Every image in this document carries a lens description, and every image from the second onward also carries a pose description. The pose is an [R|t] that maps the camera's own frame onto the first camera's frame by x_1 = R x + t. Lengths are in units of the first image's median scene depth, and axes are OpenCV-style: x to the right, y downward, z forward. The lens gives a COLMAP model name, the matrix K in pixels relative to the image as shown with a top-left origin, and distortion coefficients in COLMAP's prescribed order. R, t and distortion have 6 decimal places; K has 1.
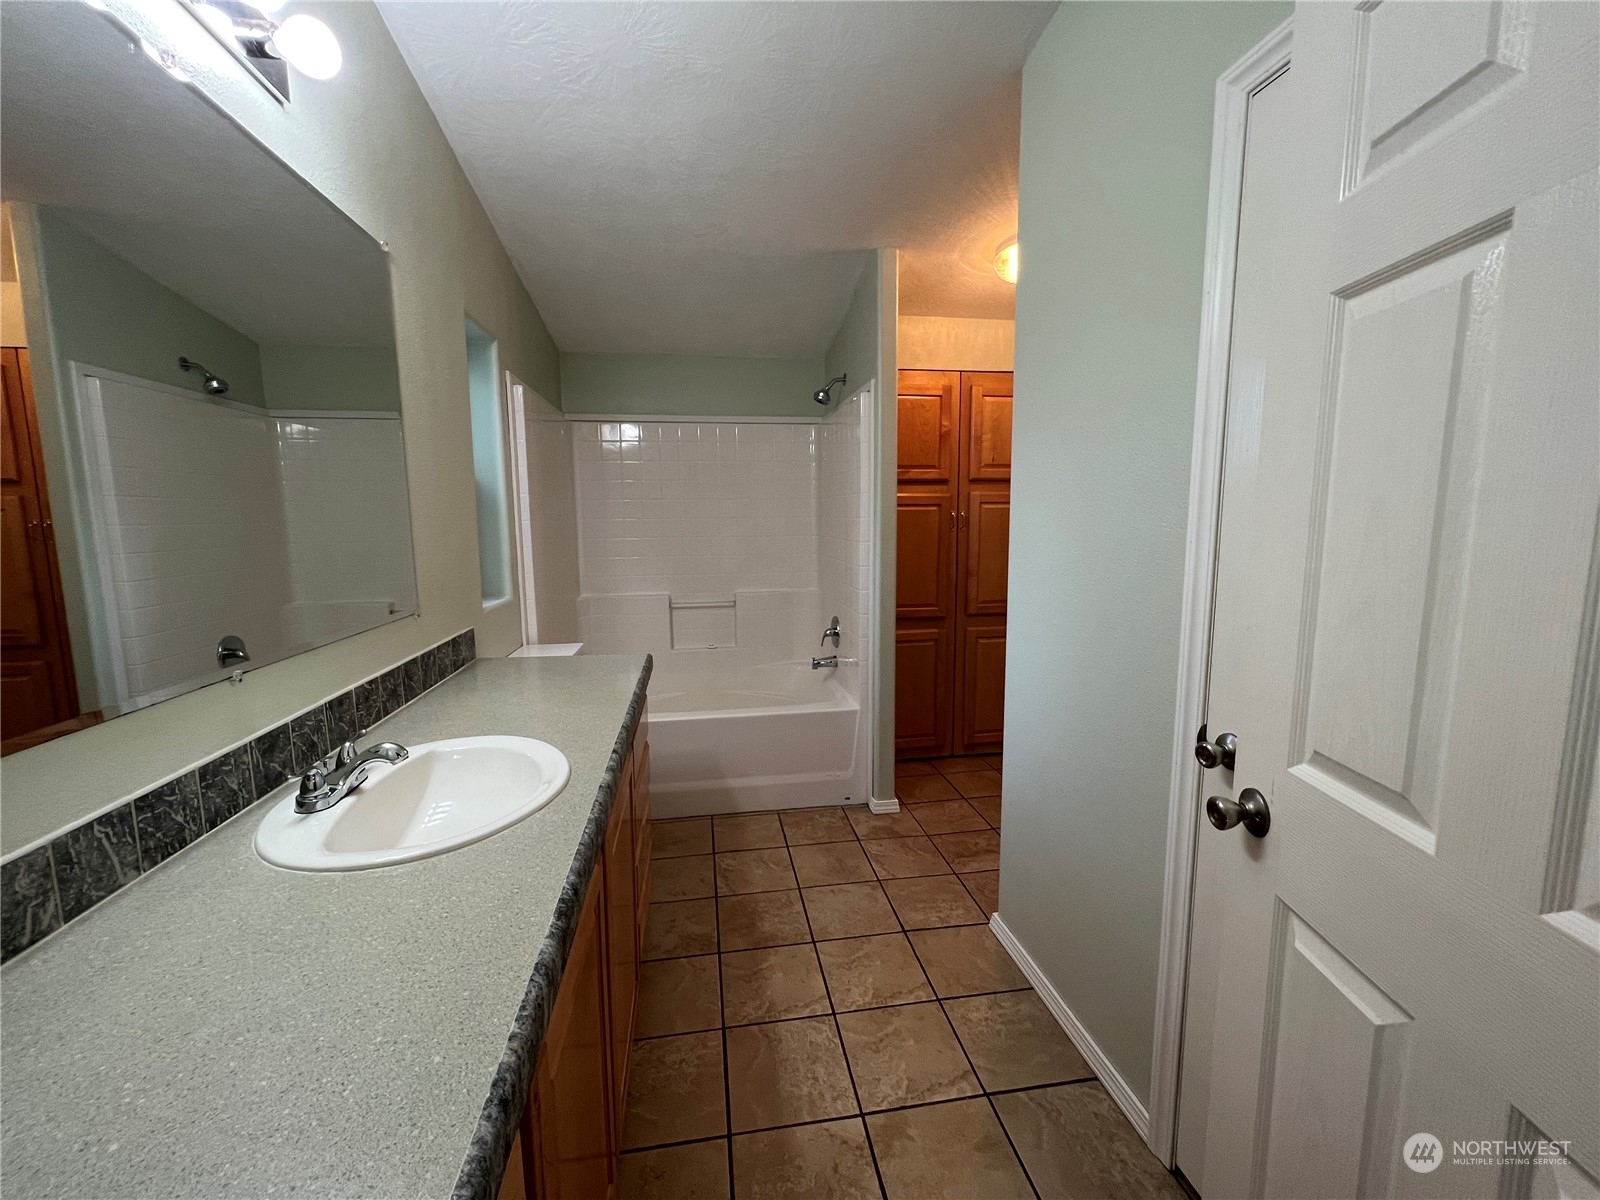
lens RADIAL K [[638.2, 0, 791.6], [0, 638.2, 594.8], [0, 0, 1]] dist [0.001059, 0.000036]
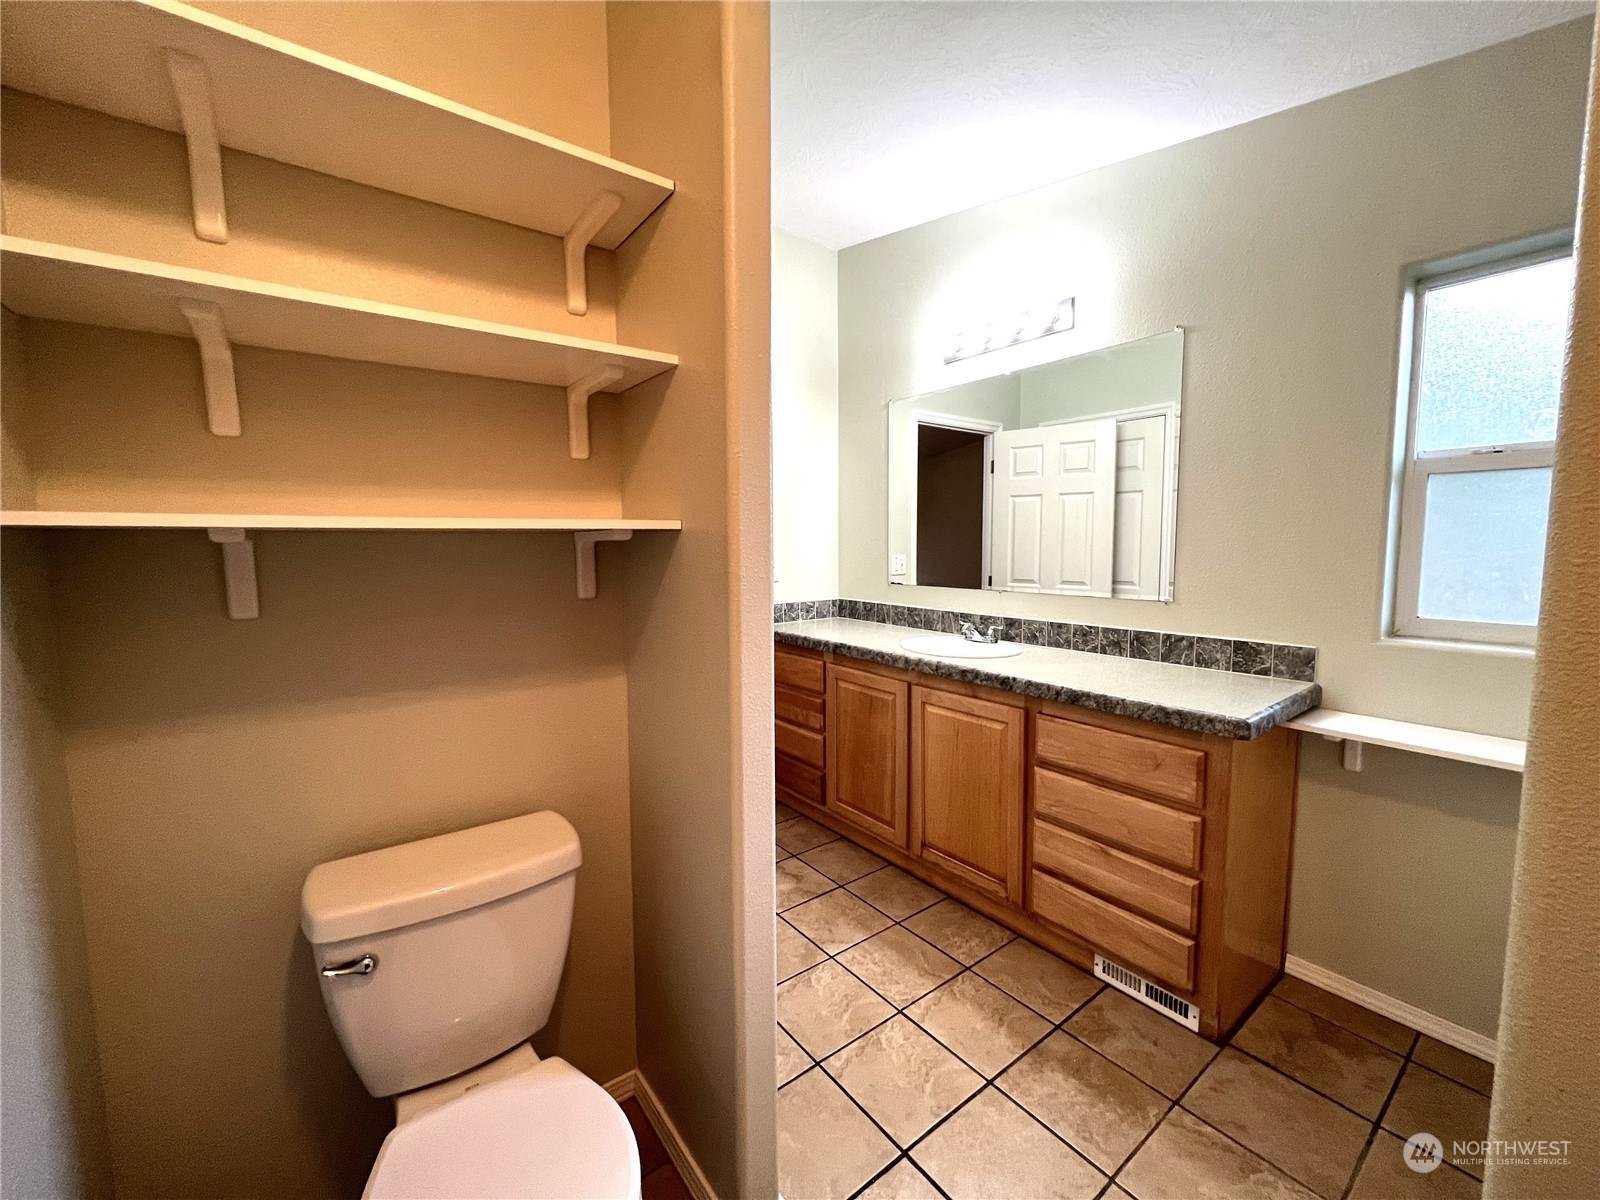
lens RADIAL K [[638.2, 0, 797.2], [0, 638.2, 599.9], [0, 0, 1]] dist [0.001059, 0.000036]
pose [[-0.878310, 0.047963, -0.475680, 0.698368], [-0.052849, 0.979117, 0.196307, -0.190577], [0.475162, 0.197558, -0.857434, 1.746600]]
